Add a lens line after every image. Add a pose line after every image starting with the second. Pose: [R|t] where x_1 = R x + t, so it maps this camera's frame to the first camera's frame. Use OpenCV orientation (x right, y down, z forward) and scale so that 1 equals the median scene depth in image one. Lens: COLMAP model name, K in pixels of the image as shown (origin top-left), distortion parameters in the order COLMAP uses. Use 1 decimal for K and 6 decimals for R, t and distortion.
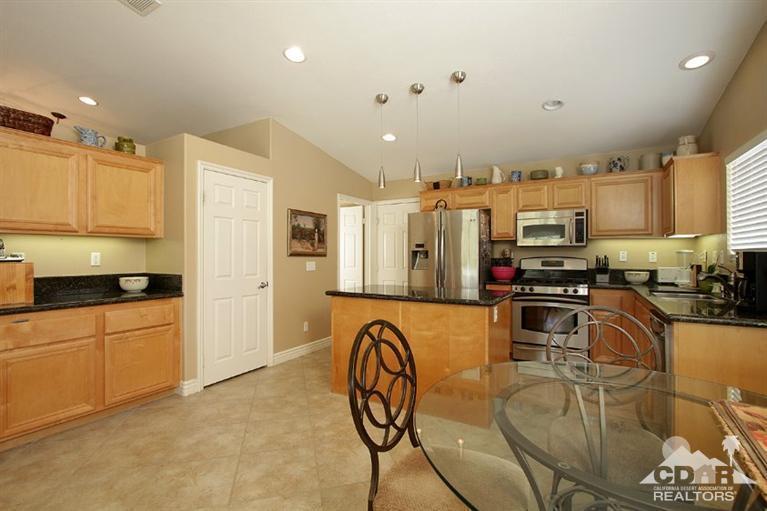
lens RADIAL K [[355.7, 0, 377.8], [0, 355.7, 253.5], [0, 0, 1]] dist [-0.010991, 0.000802]
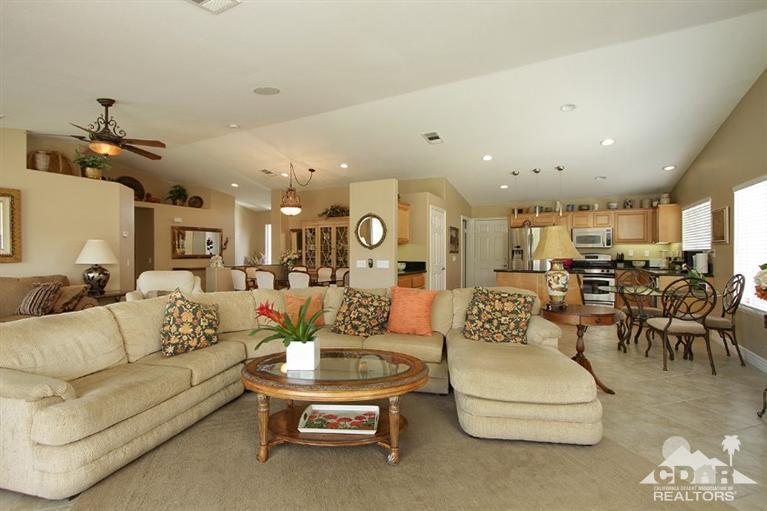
lens RADIAL K [[355.7, 0, 377.8], [0, 355.7, 253.5], [0, 0, 1]] dist [-0.010991, 0.000802]
pose [[0.999347, 0.001308, 0.036113, -0.721504], [-0.001510, 0.999983, 0.005560, 0.001351], [-0.036106, -0.005611, 0.999332, -0.828831]]
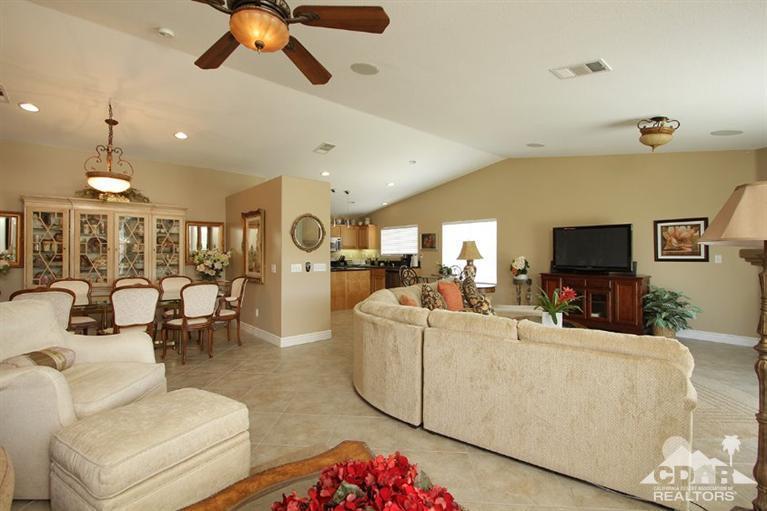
lens RADIAL K [[355.7, 0, 377.8], [0, 355.7, 253.5], [0, 0, 1]] dist [-0.010991, 0.000802]
pose [[0.330460, 0.006530, 0.943797, -1.807724], [-0.005819, 0.999971, -0.004882, 0.002978], [-0.943802, -0.003879, 0.330489, -0.130135]]
